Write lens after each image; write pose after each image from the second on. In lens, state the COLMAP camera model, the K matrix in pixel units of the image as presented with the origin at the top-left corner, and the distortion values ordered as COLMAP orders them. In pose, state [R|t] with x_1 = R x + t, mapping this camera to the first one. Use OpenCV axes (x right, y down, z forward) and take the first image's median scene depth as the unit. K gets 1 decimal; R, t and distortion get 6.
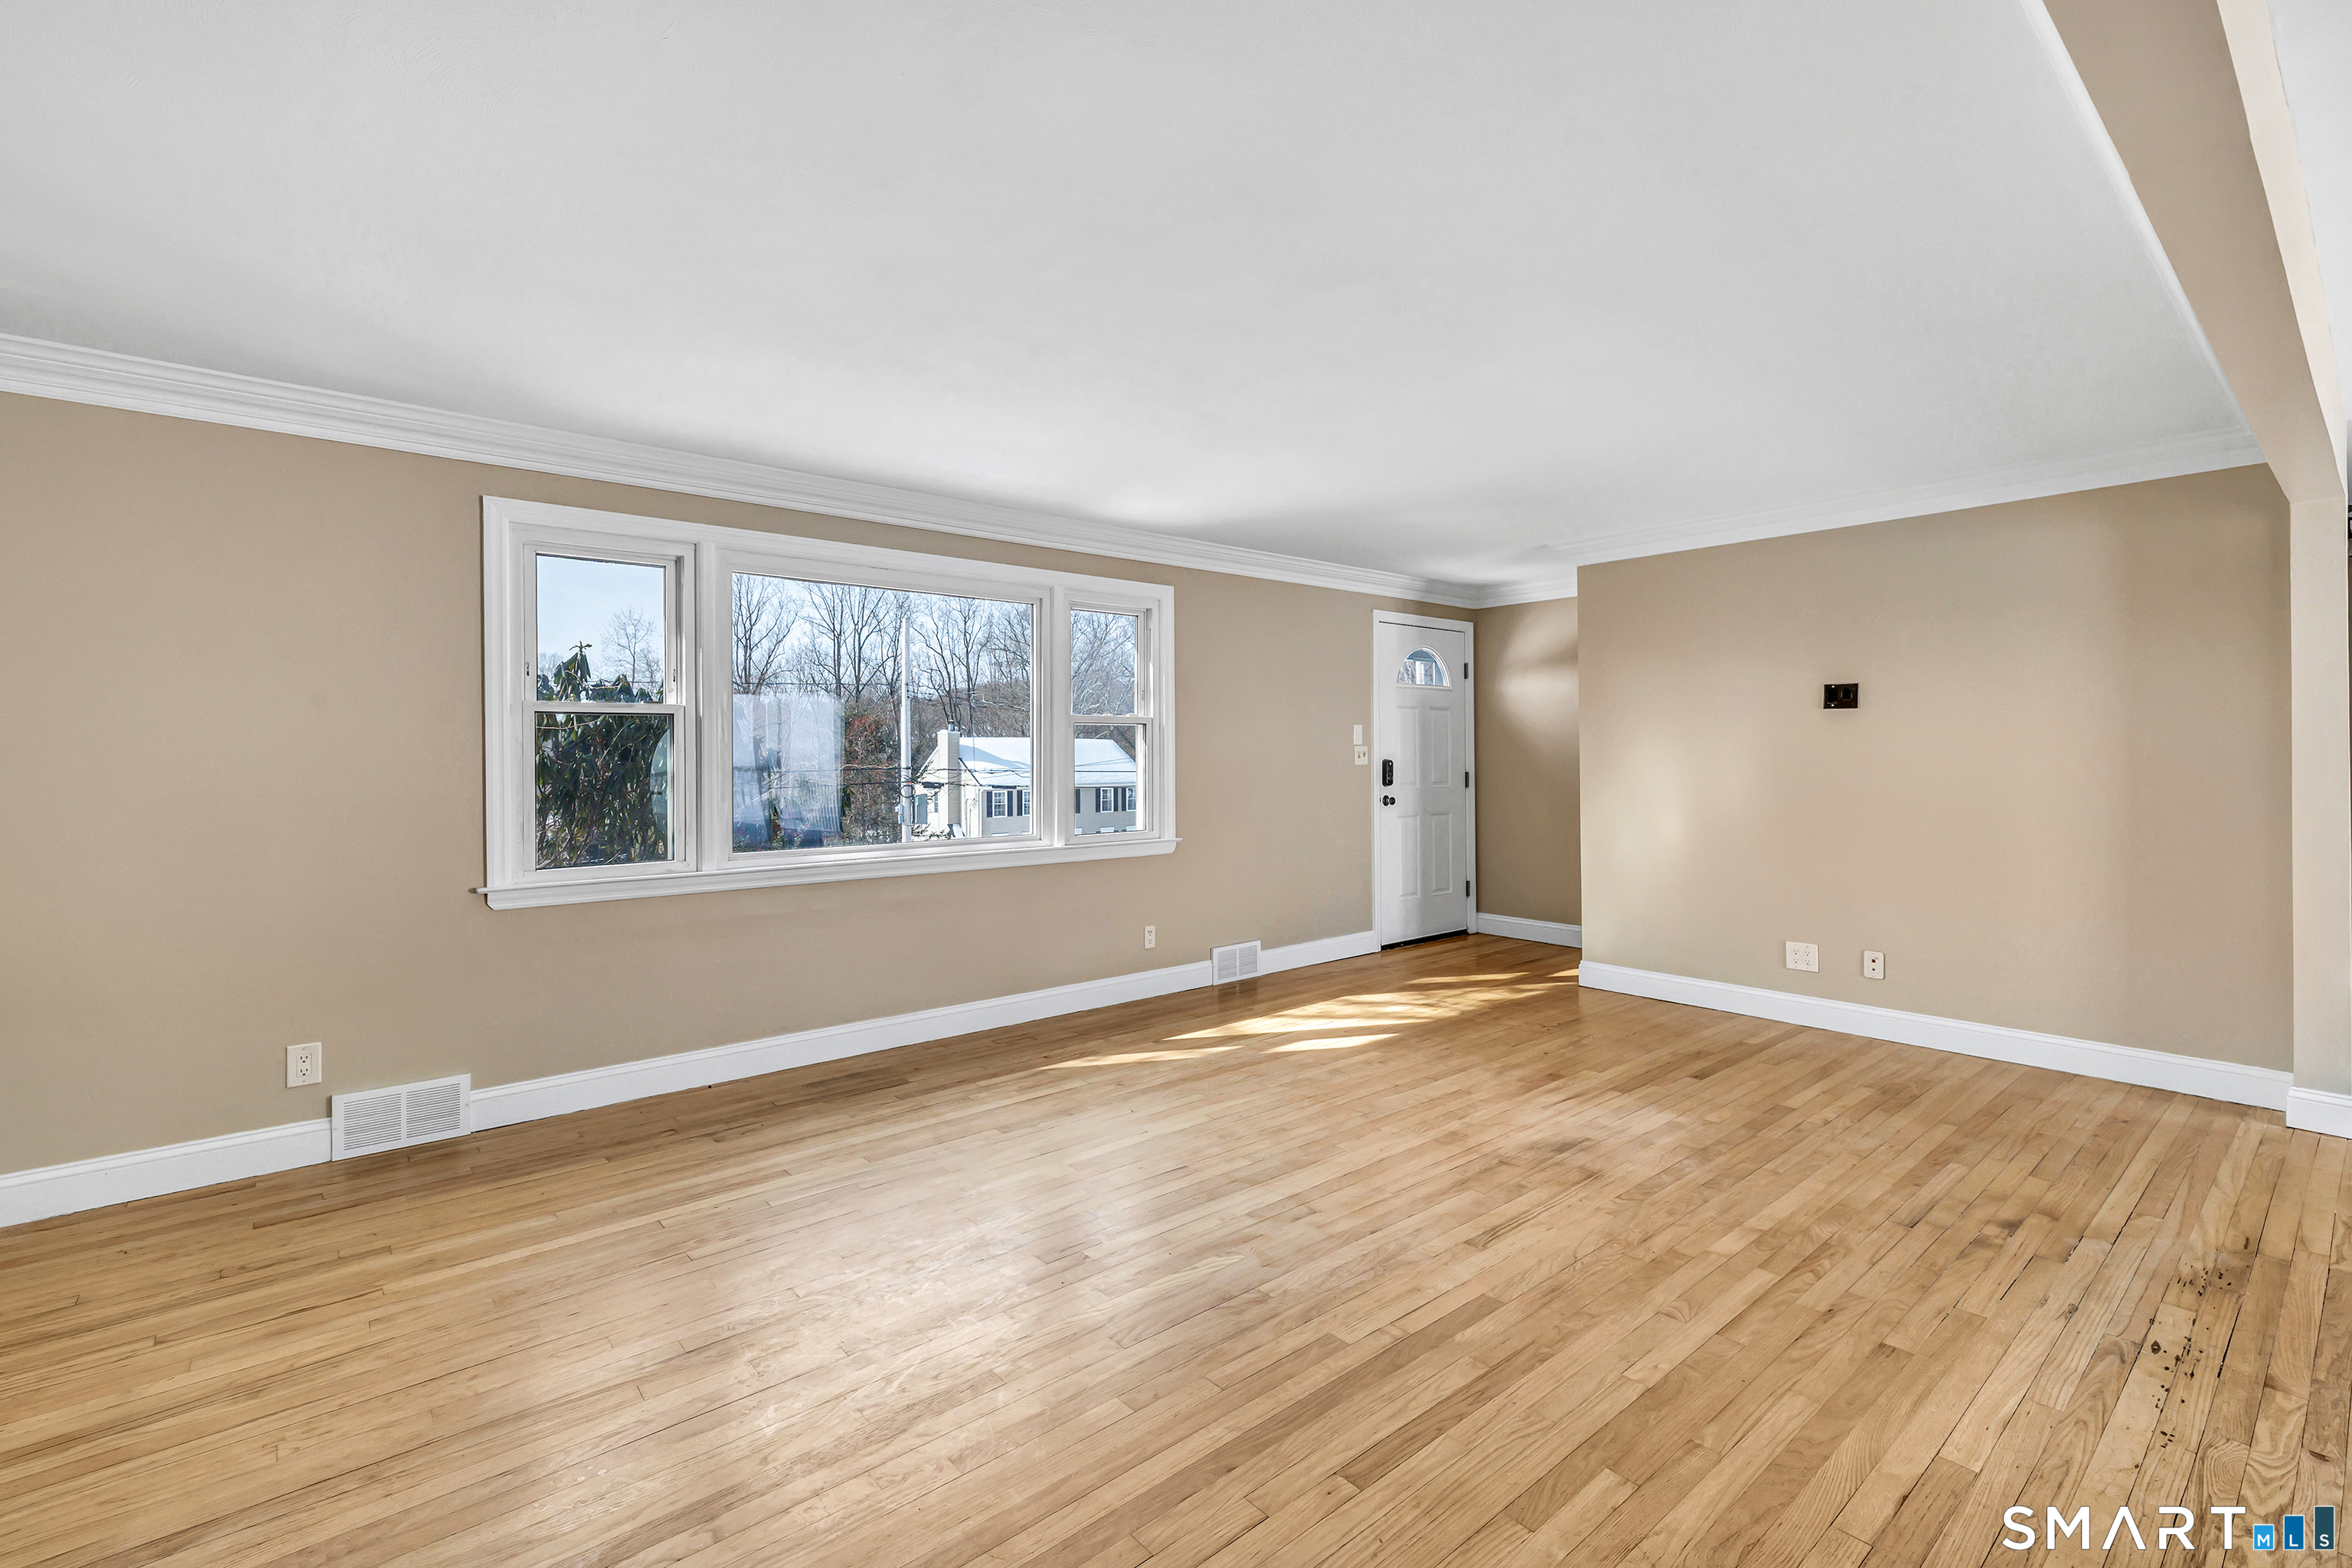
lens RADIAL K [[1034.1, 0, 1162.2], [0, 1034.1, 745.8], [0, 0, 1]] dist [0.000530, 0.000357]
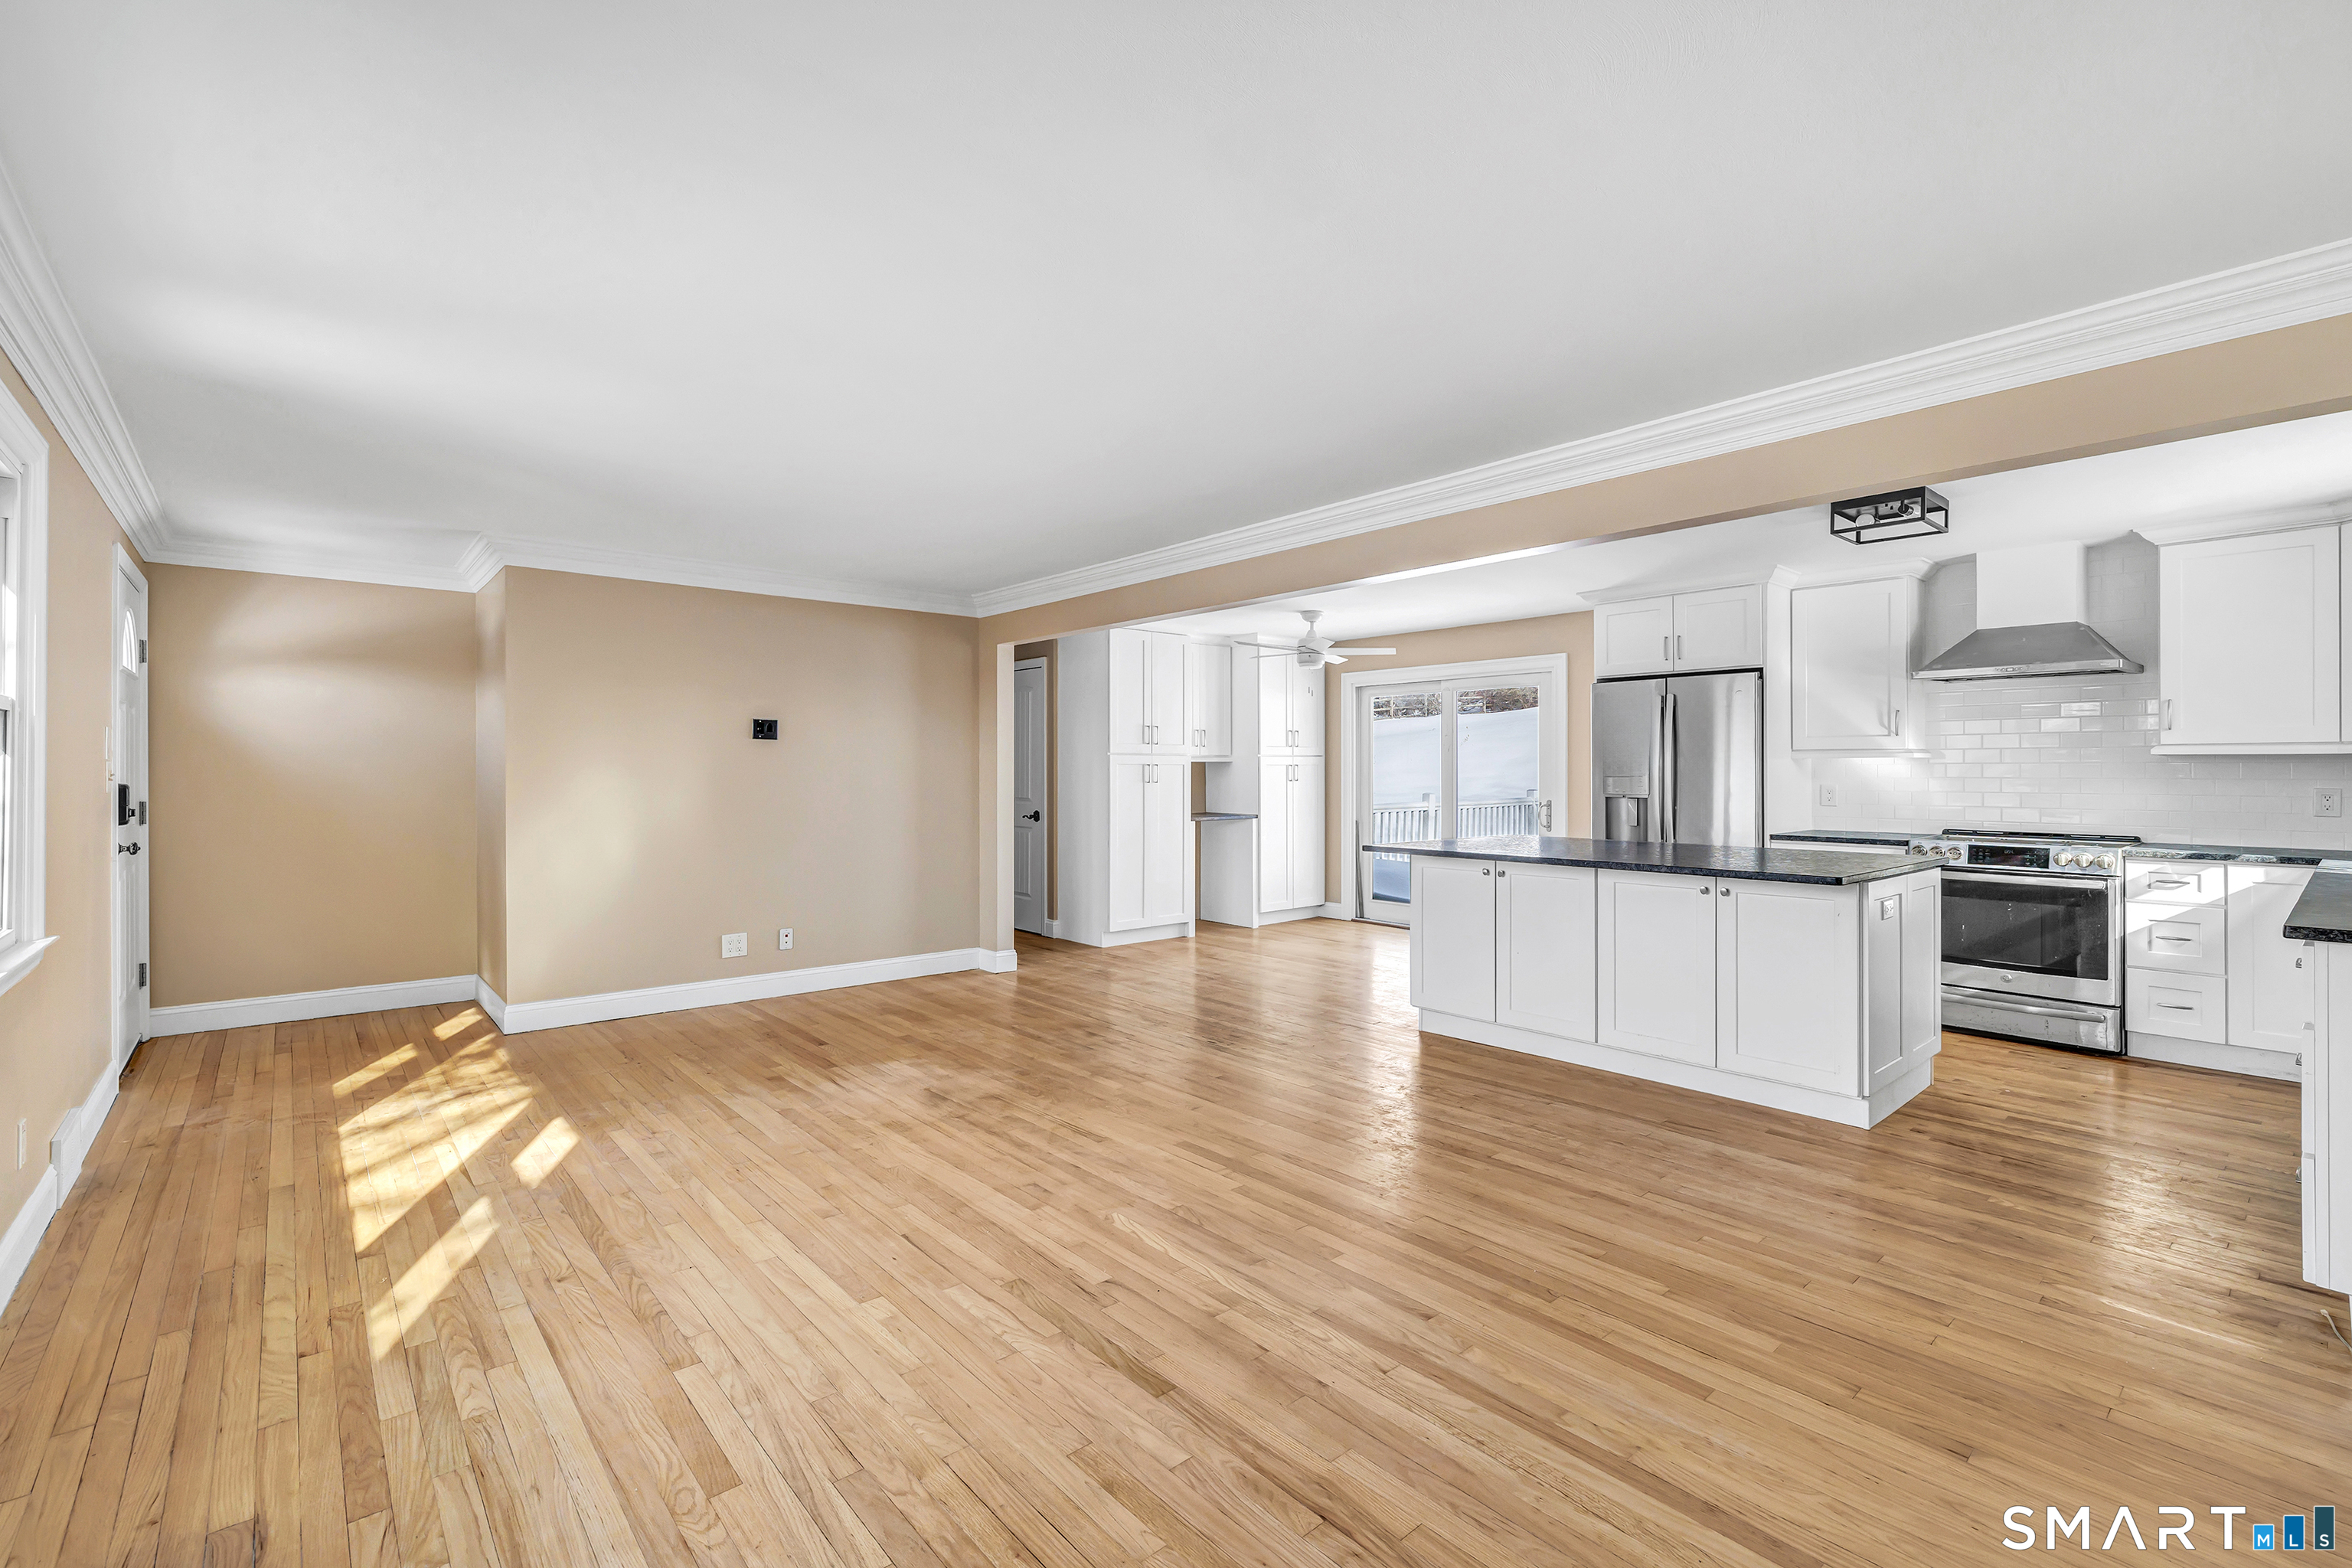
lens RADIAL K [[1007.9, 0, 1179.2], [0, 1007.9, 769.5], [0, 0, 1]] dist [0.000921, -0.000277]
pose [[-0.013933, 0.010213, 0.999851, -0.706909], [-0.008921, 0.999907, -0.010338, 0.010768], [-0.999863, -0.009064, -0.013841, 0.646365]]
